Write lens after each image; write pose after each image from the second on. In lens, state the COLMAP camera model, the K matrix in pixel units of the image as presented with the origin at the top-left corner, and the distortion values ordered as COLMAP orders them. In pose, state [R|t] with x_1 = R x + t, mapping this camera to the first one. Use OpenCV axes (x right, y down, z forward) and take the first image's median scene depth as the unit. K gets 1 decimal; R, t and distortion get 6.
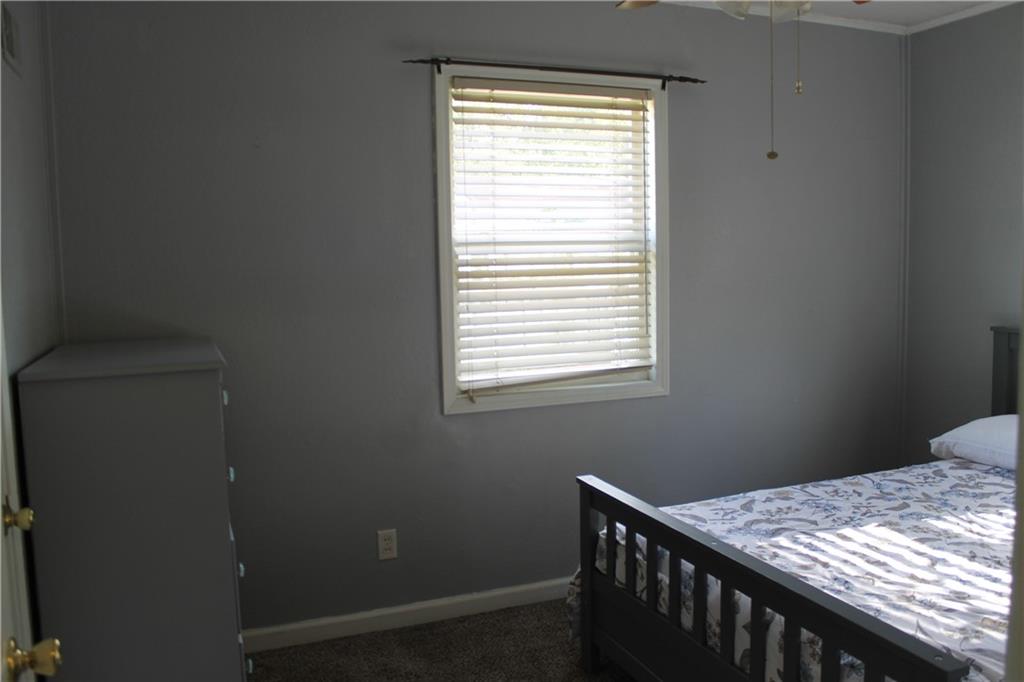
lens RADIAL K [[874.2, 0, 515.4], [0, 874.2, 341.1], [0, 0, 1]] dist [-0.136281, 0.096811]
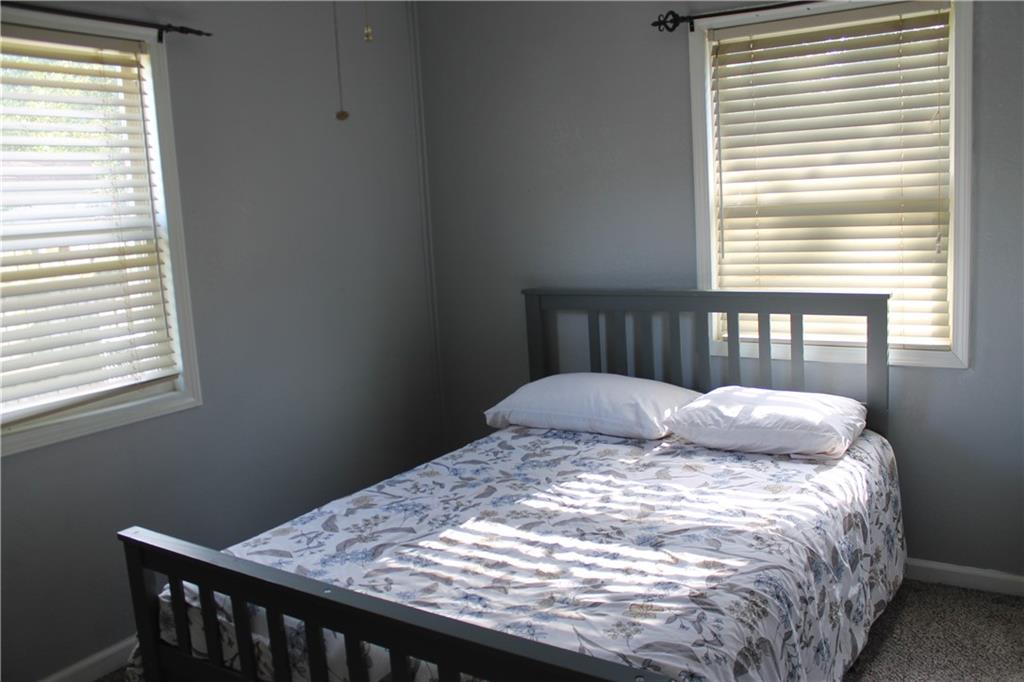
lens RADIAL K [[874.2, 0, 512.5], [0, 874.2, 343.5], [0, 0, 1]] dist [-0.136281, 0.096811]
pose [[0.826445, -0.119198, 0.550255, -0.036893], [0.100923, 0.992866, 0.063497, -0.027084], [-0.553899, 0.003057, 0.832579, 0.170012]]
